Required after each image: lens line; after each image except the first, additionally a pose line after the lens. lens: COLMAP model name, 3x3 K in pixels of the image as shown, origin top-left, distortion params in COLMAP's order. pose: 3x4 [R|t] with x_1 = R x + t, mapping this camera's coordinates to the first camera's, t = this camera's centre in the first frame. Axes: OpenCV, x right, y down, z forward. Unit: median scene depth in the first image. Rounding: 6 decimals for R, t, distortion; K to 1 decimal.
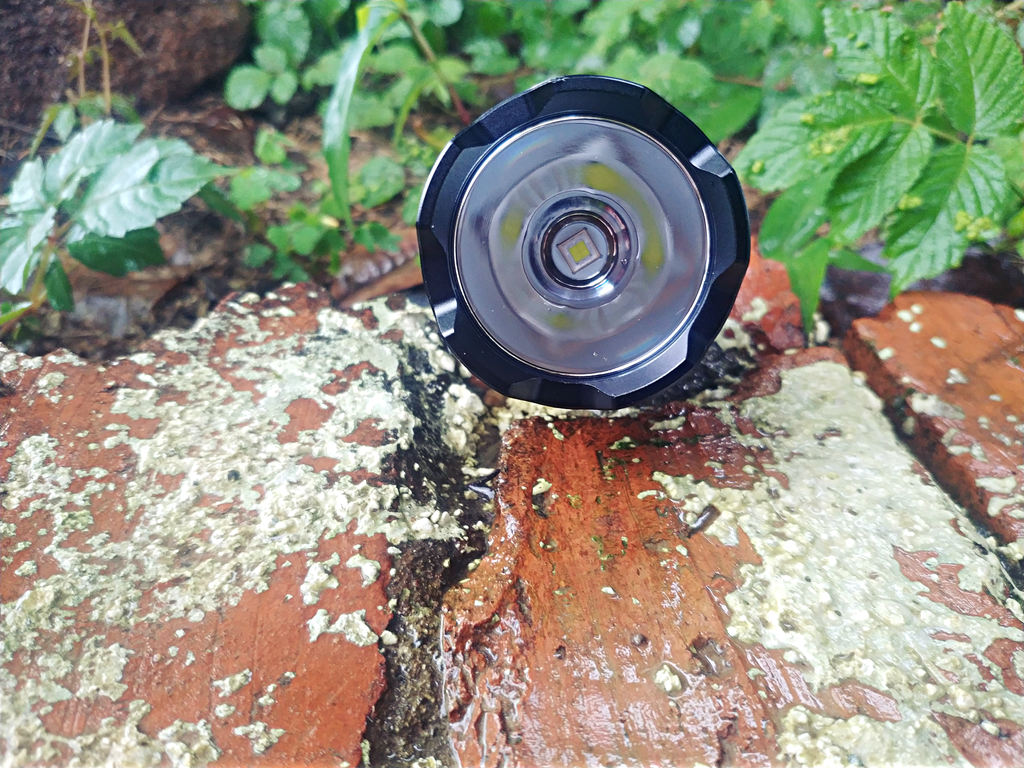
lens RADIAL K [[844.8, 0, 514.8], [0, 844.8, 385.0], [0, 0, 1]] dist [-0.046938, 0.000295]
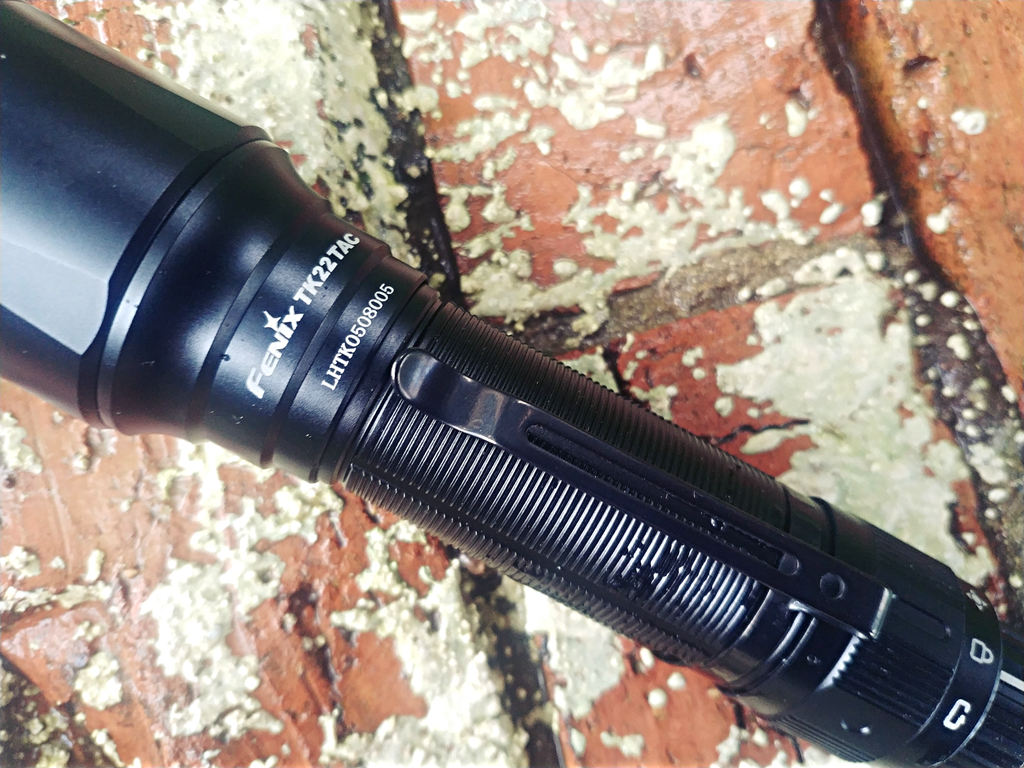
lens RADIAL K [[852.9, 0, 519.3], [0, 852.9, 385.0], [0, 0, 1]] dist [-0.036959, -0.046871]
pose [[0.988282, -0.132977, 0.074935, 0.646025], [0.033651, 0.668674, 0.742794, -0.403456], [-0.148881, -0.731568, 0.665314, -0.056069]]
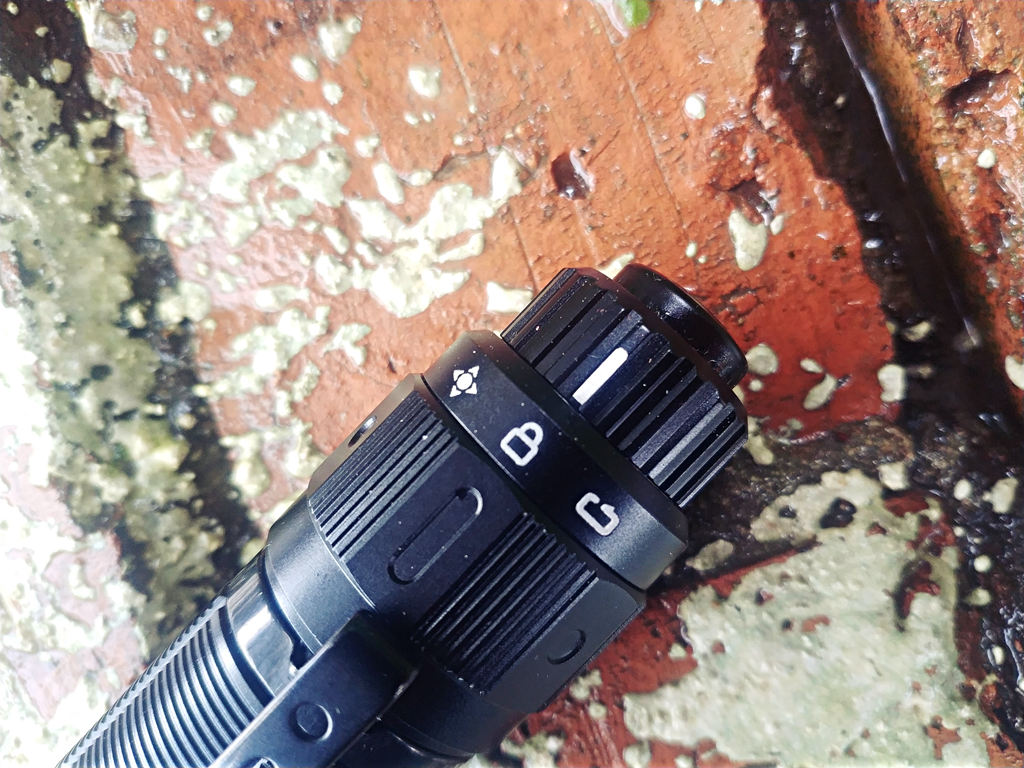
lens RADIAL K [[891.8, 0, 512.0], [0, 891.8, 384.0], [0, 0, 1]] dist [-0.089783, 0.013418]
pose [[0.944822, -0.251412, -0.210009, 1.117592], [0.311106, 0.487881, 0.815589, -0.362119], [-0.102589, -0.835922, 0.539176, 0.482879]]
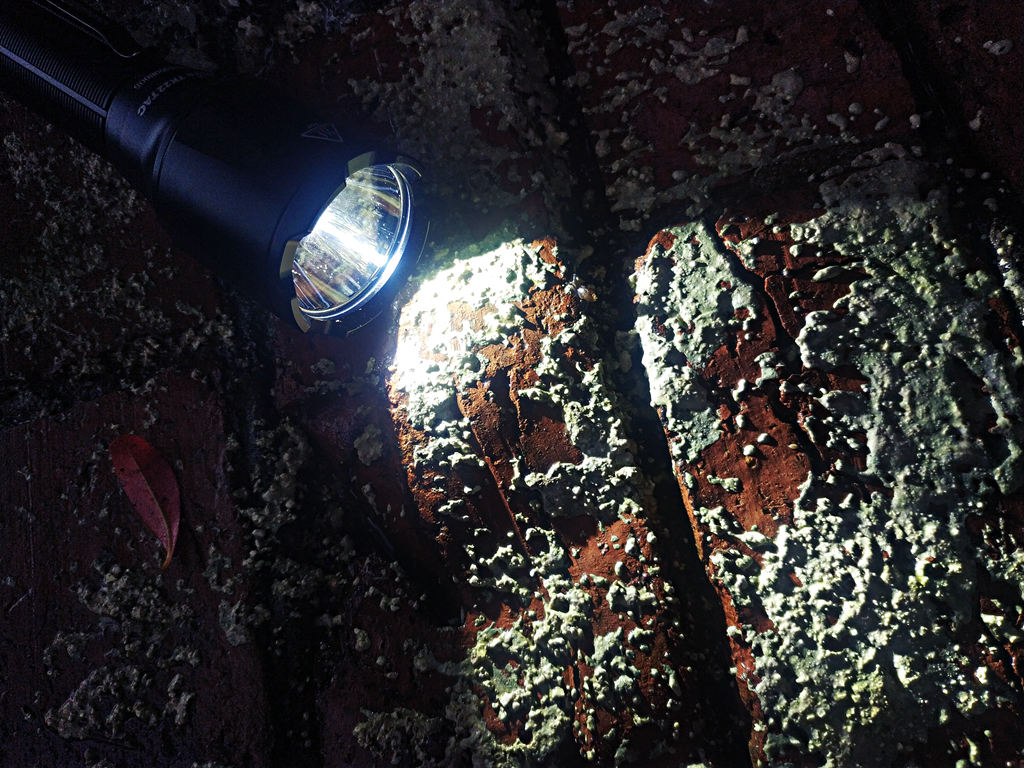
lens RADIAL K [[847.1, 0, 512.0], [0, 847.1, 384.0], [0, 0, 1]] dist [-0.038261, -0.001184]
pose [[0.975856, -0.156788, -0.152061, 0.683846], [0.217376, 0.765023, 0.606208, -0.396874], [0.021284, -0.624626, 0.780634, -0.709582]]
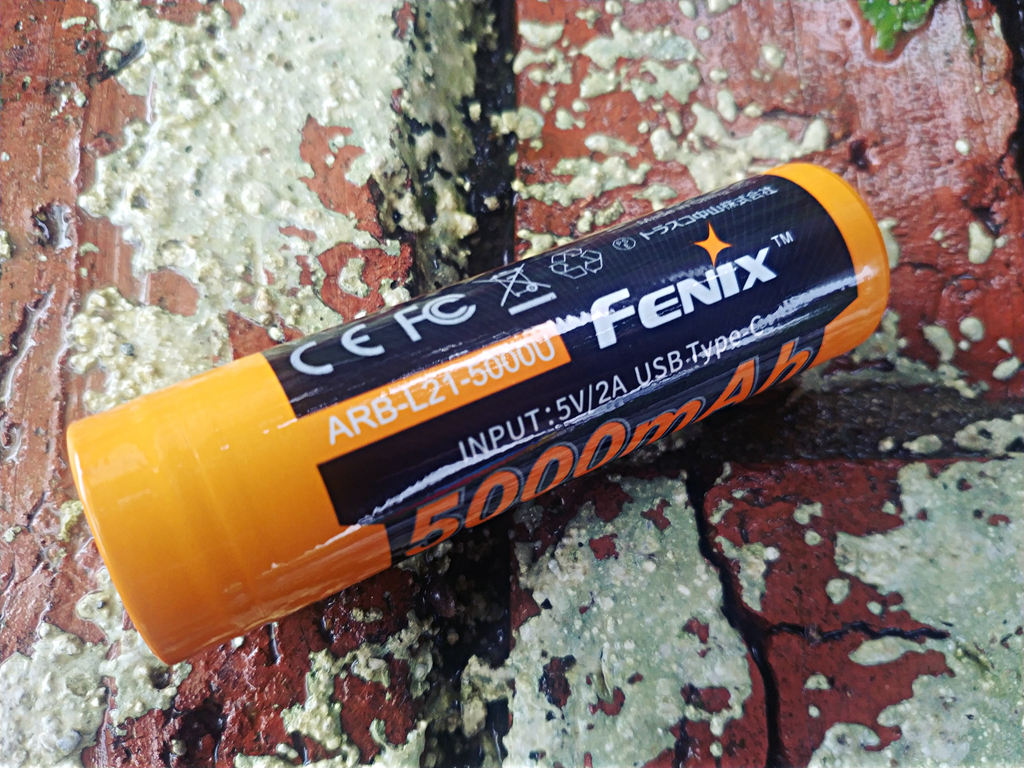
lens RADIAL K [[852.9, 0, 519.3], [0, 852.9, 385.0], [0, 0, 1]] dist [-0.036959, -0.046871]
pose [[0.995082, 0.095728, 0.025463, 0.653601], [-0.089443, 0.757841, 0.646280, -0.188158], [0.042570, -0.645379, 0.762676, 0.124065]]
